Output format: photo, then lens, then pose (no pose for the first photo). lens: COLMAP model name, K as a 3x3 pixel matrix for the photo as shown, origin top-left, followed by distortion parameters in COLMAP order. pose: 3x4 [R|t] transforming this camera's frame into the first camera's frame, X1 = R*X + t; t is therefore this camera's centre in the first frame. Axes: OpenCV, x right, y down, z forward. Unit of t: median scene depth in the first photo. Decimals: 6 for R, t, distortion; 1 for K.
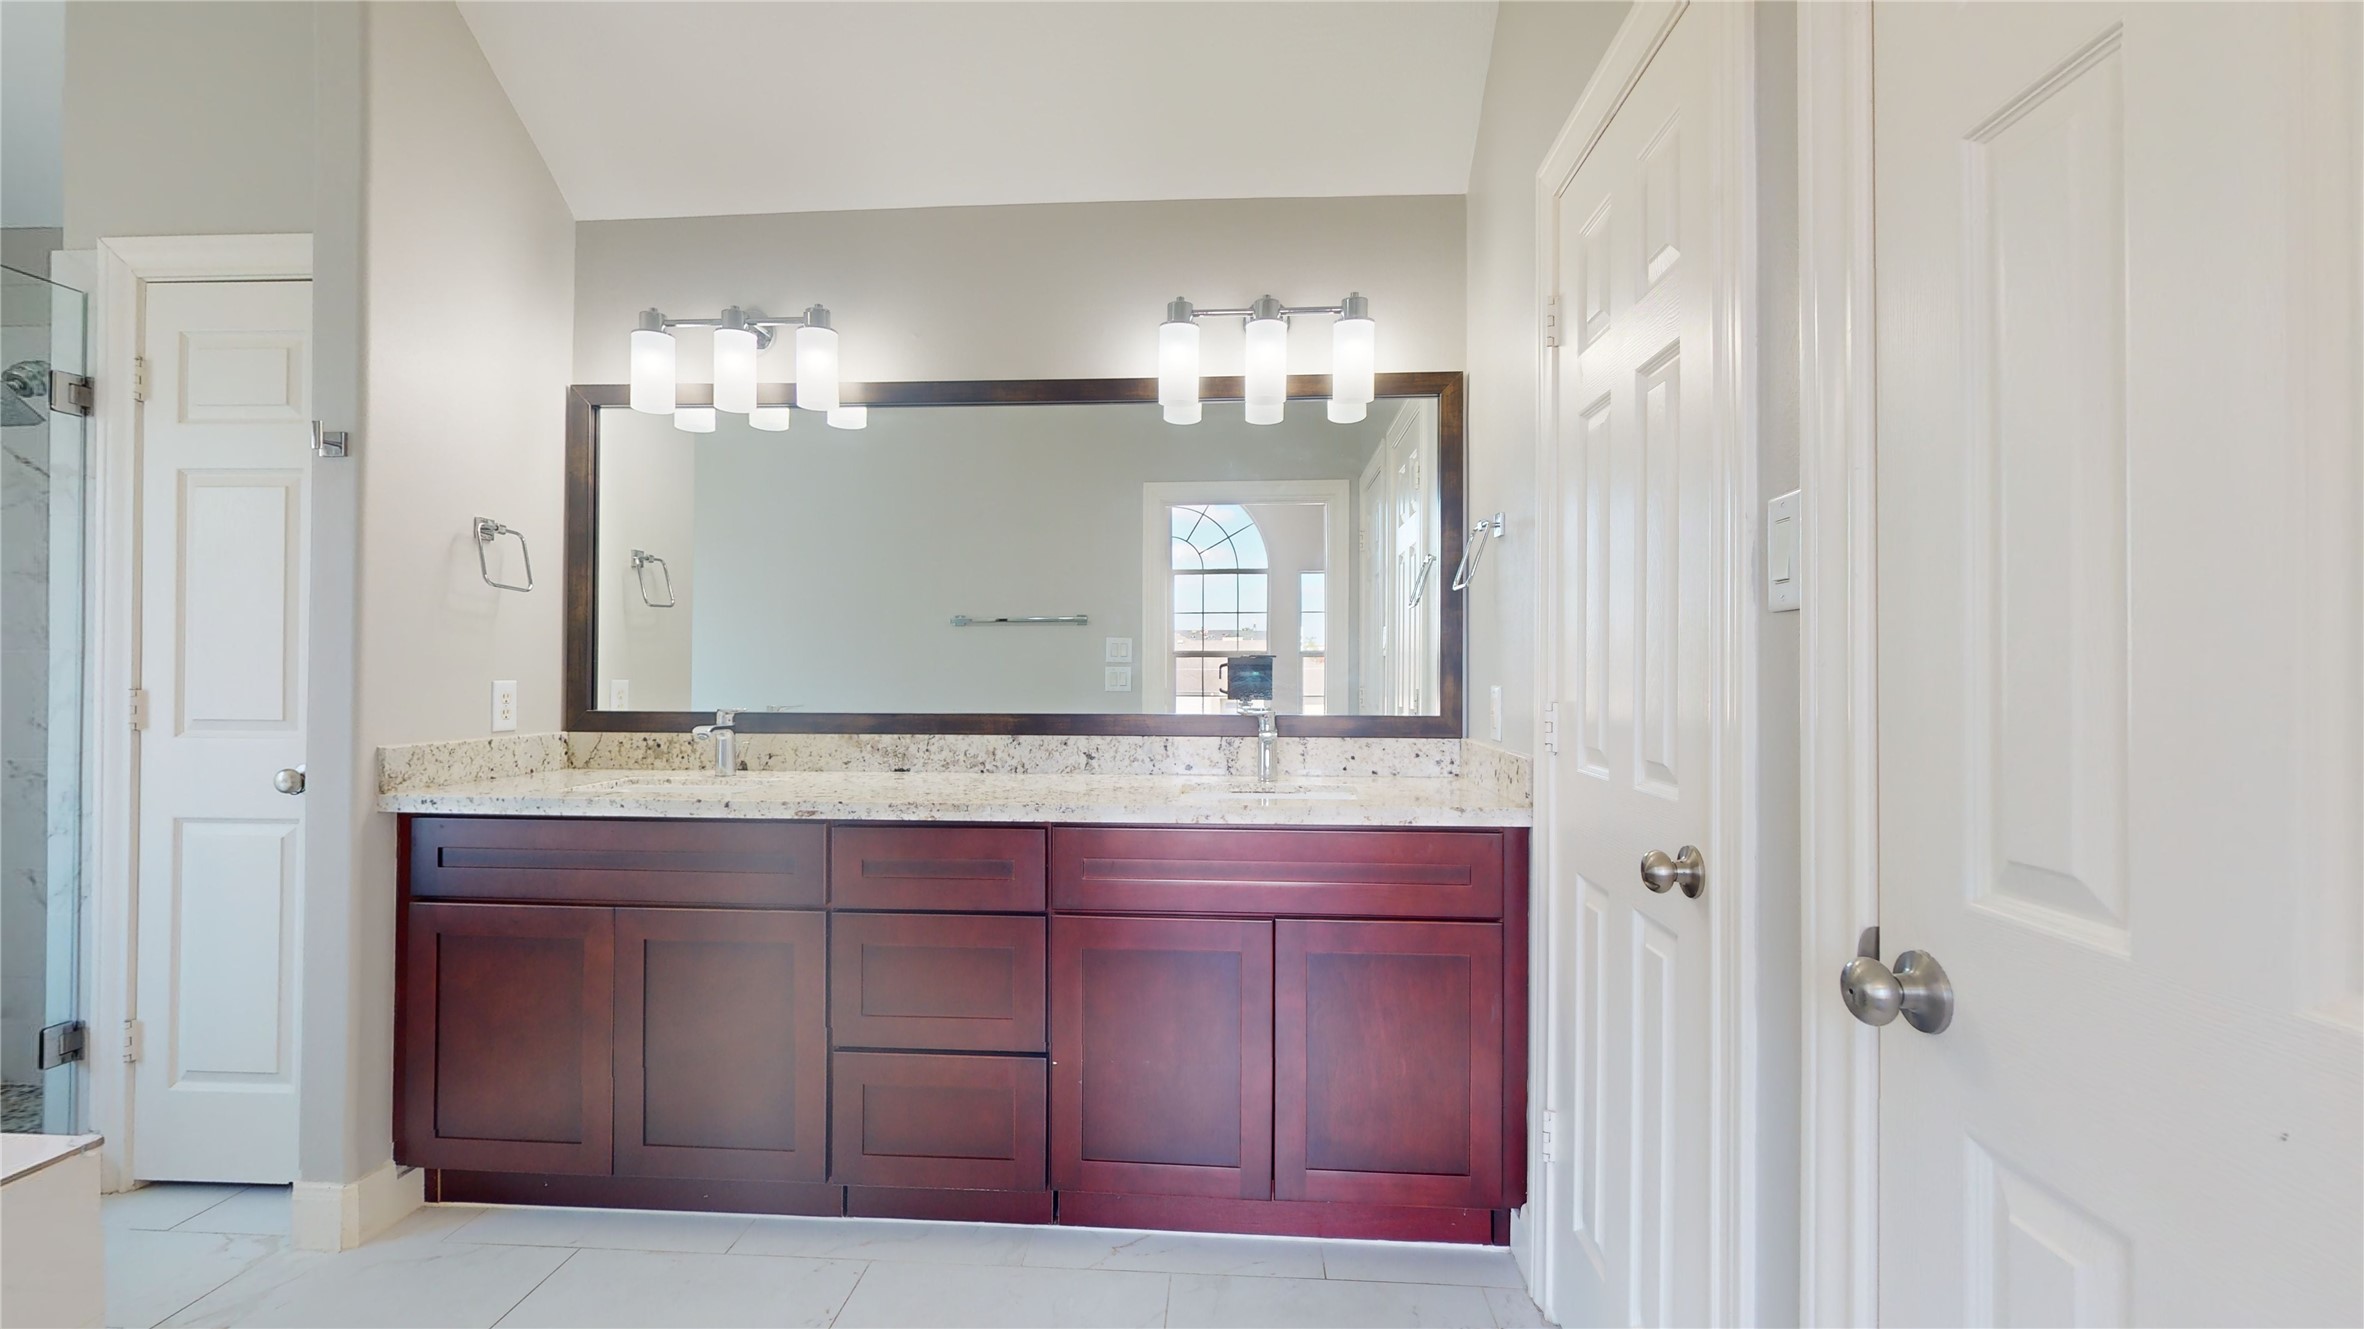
lens RADIAL K [[952.4, 0, 1182.0], [0, 952.4, 664.5], [0, 0, 1]] dist [-0.000786, 0.000068]
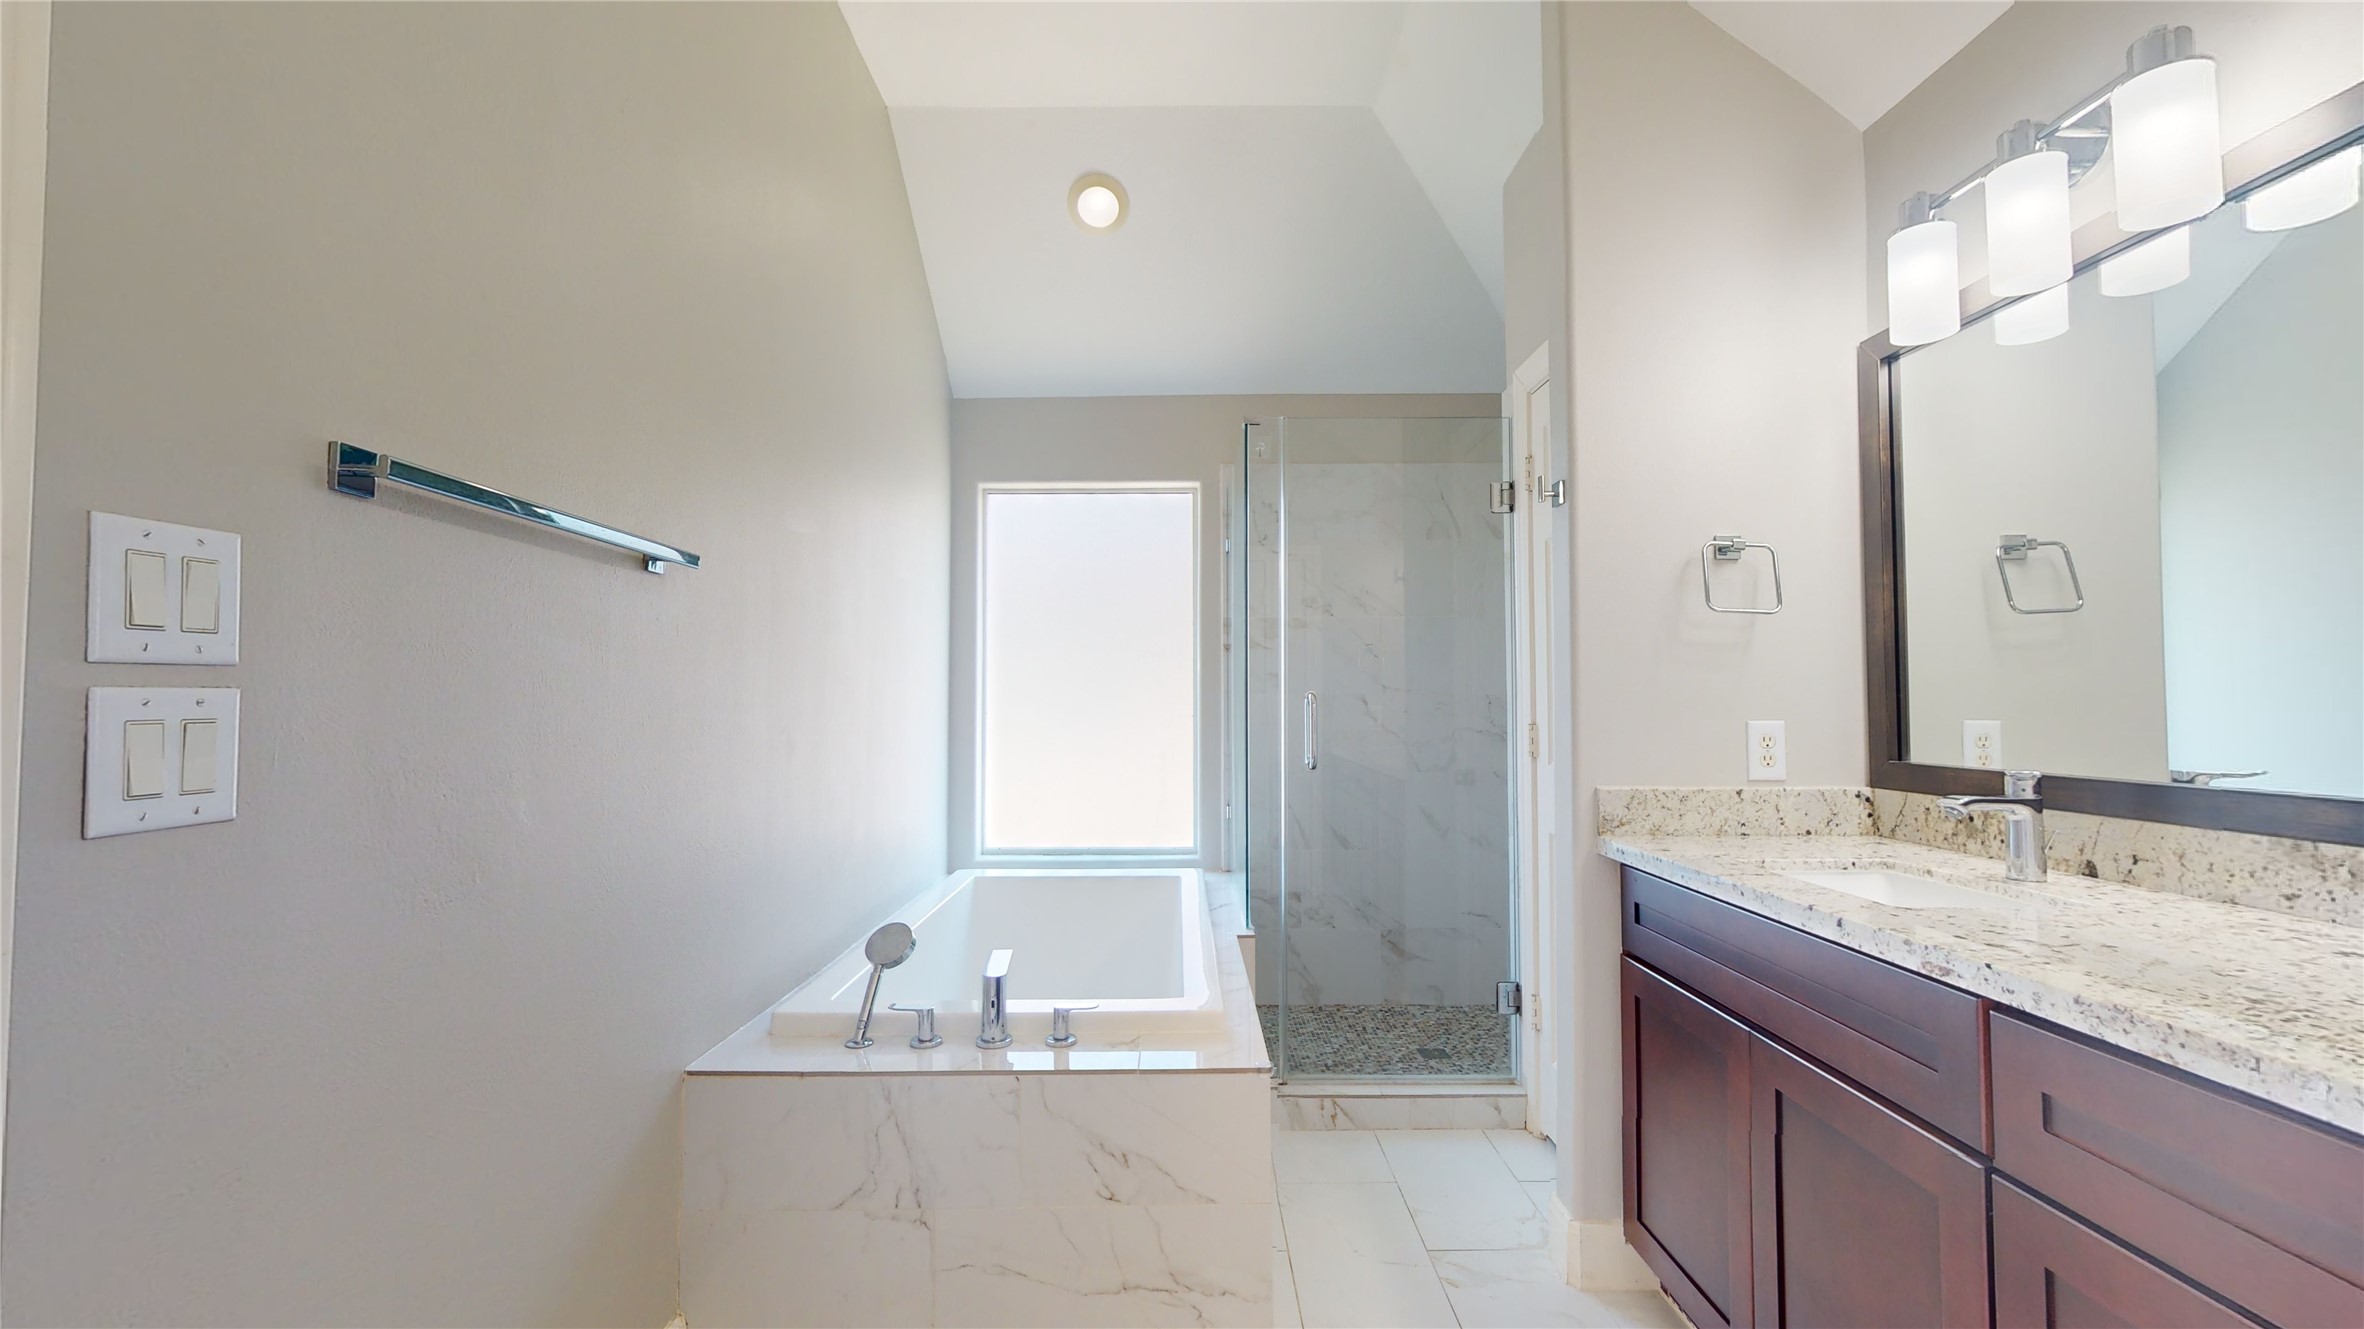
lens RADIAL K [[971.7, 0, 1178.2], [0, 971.7, 672.1], [0, 0, 1]] dist [0.000775, 0.000110]
pose [[0.058885, -0.038397, -0.997526, 0.117893], [0.013160, 0.999203, -0.037685, -0.000524], [0.998178, -0.010909, 0.059344, 0.419454]]
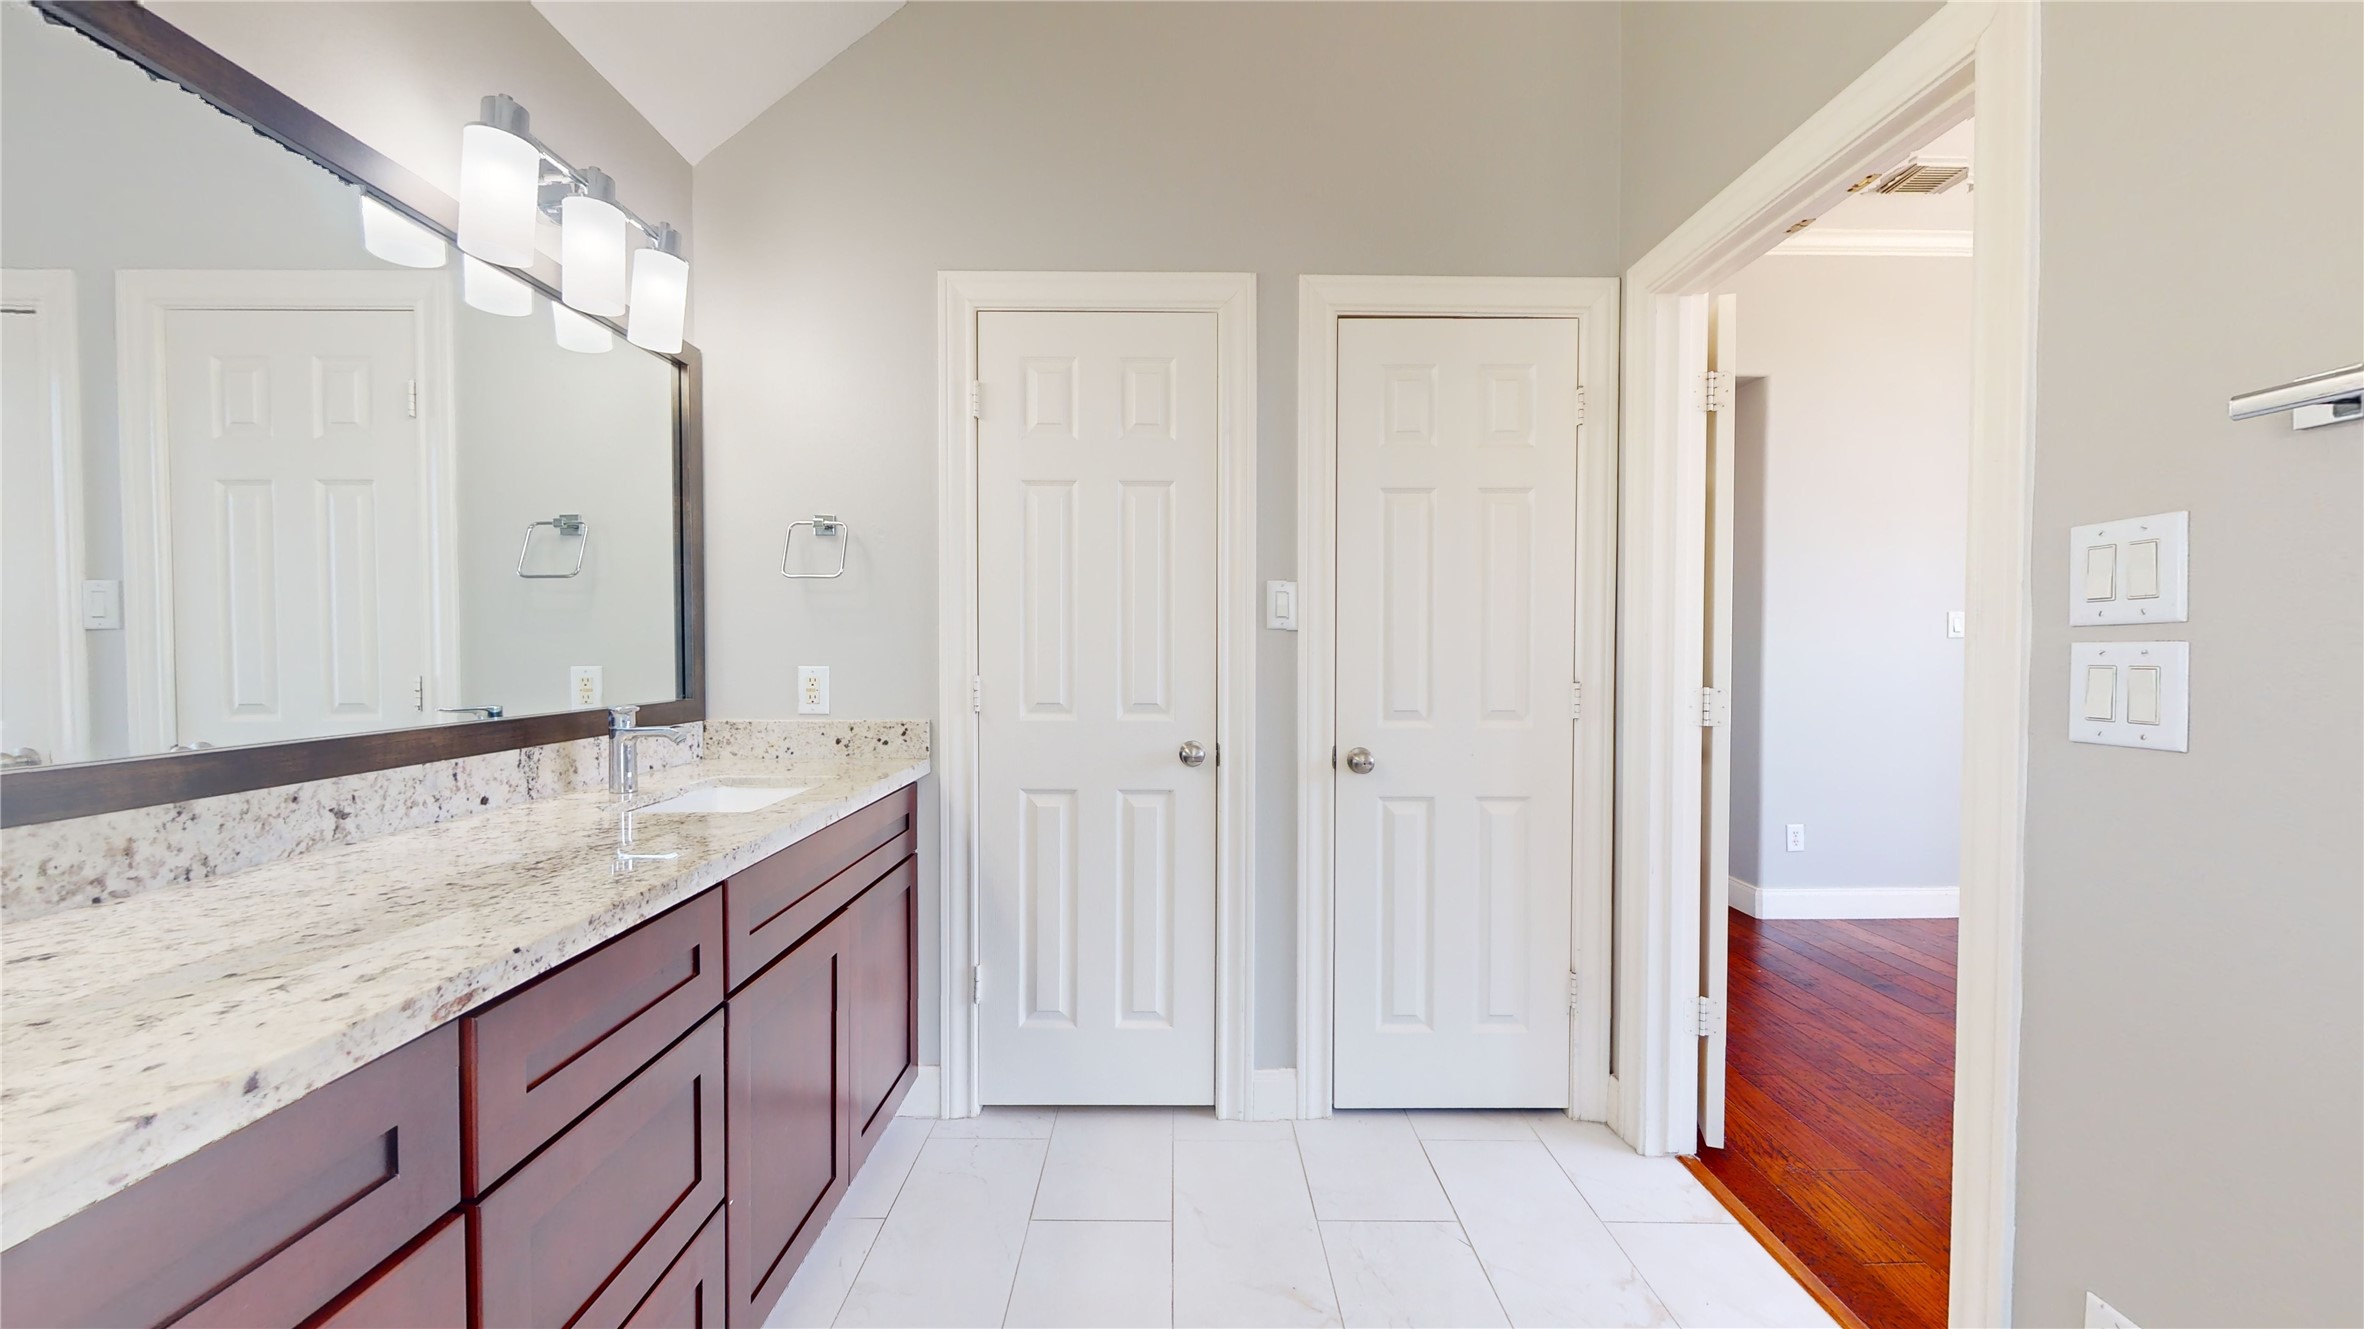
lens RADIAL K [[911.1, 0, 1174.5], [0, 911.1, 667.6], [0, 0, 1]] dist [0.000671, 0.000063]
pose [[-0.076375, -0.027825, 0.996691, -0.650038], [-0.012041, 0.999563, 0.026982, -0.006897], [-0.997006, -0.009941, -0.076677, 0.565973]]
